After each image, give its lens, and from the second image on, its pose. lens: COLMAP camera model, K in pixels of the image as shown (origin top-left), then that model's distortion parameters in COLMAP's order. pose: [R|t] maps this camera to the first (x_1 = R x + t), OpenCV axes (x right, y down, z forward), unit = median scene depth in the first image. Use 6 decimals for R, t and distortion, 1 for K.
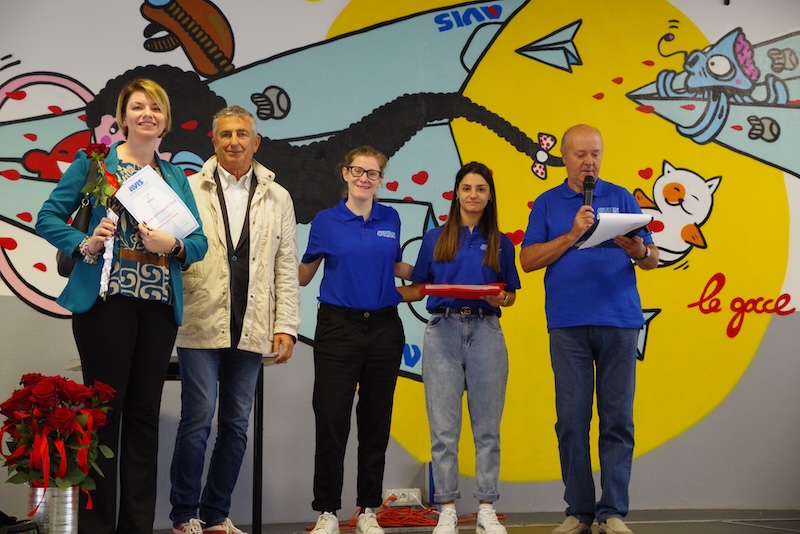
lens RADIAL K [[1315.4, 0, 397.5], [0, 1315.4, 260.3], [0, 0, 1]] dist [0.193988, 0.000000]
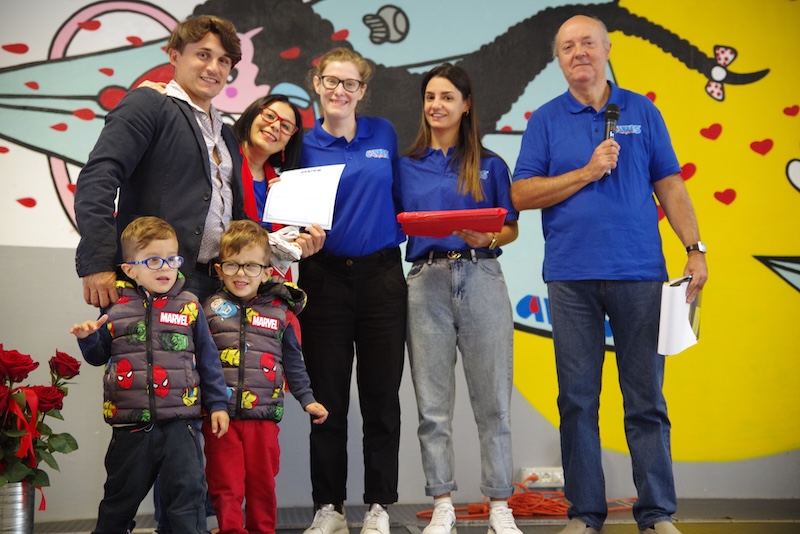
lens RADIAL K [[1250.3, 0, 397.1], [0, 1250.3, 260.4], [0, 0, 1]] dist [0.172327, 0.000000]
pose [[0.976715, -0.014760, -0.214034, 0.082426], [0.021223, 0.999385, 0.027926, 0.012802], [0.213490, -0.031818, 0.976427, 0.174608]]
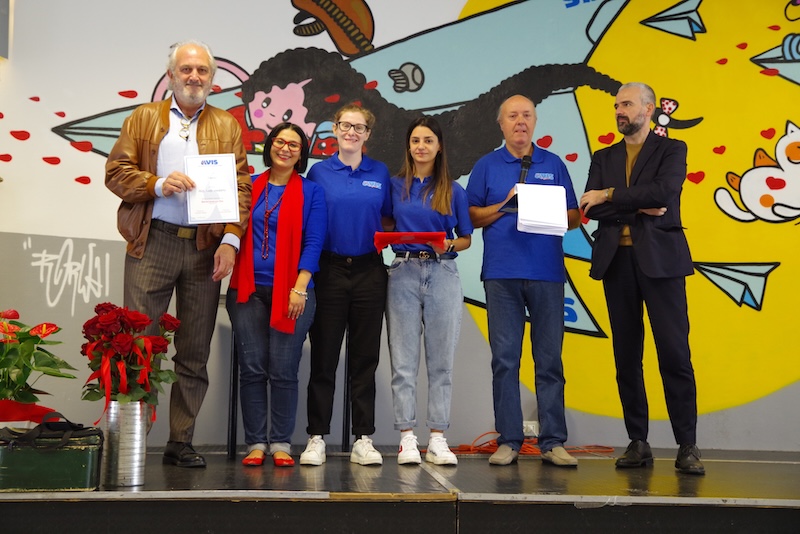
lens RADIAL K [[1108.2, 0, 399.3], [0, 1108.2, 254.9], [0, 0, 1]] dist [0.119361, 0.000000]
pose [[0.970165, 0.007057, -0.242345, 0.124153], [-0.000969, 0.999681, 0.025232, 0.008872], [0.242446, -0.024244, 0.969862, 0.063467]]
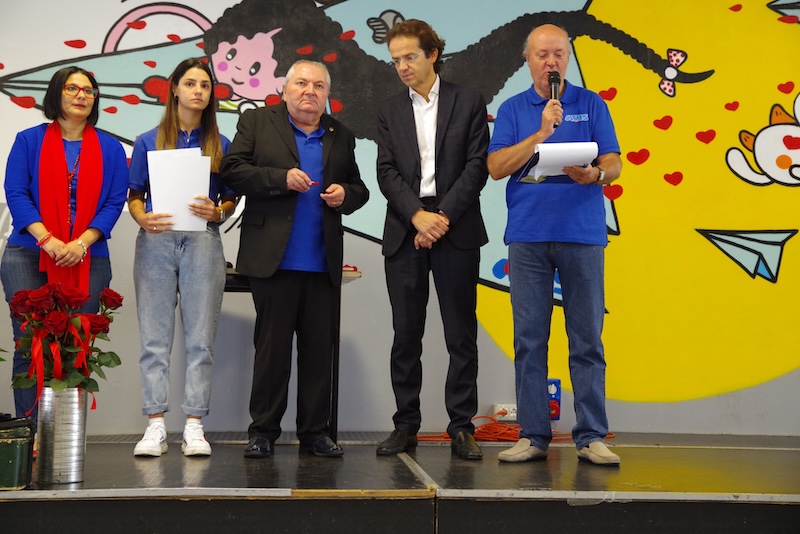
lens RADIAL K [[1173.0, 0, 399.5], [0, 1173.0, 251.6], [0, 0, 1]] dist [0.152128, 0.000000]
pose [[0.972200, 0.009889, -0.233941, 0.123272], [0.001460, 0.998832, 0.048290, 0.010817], [0.234146, -0.047289, 0.971051, 0.096845]]
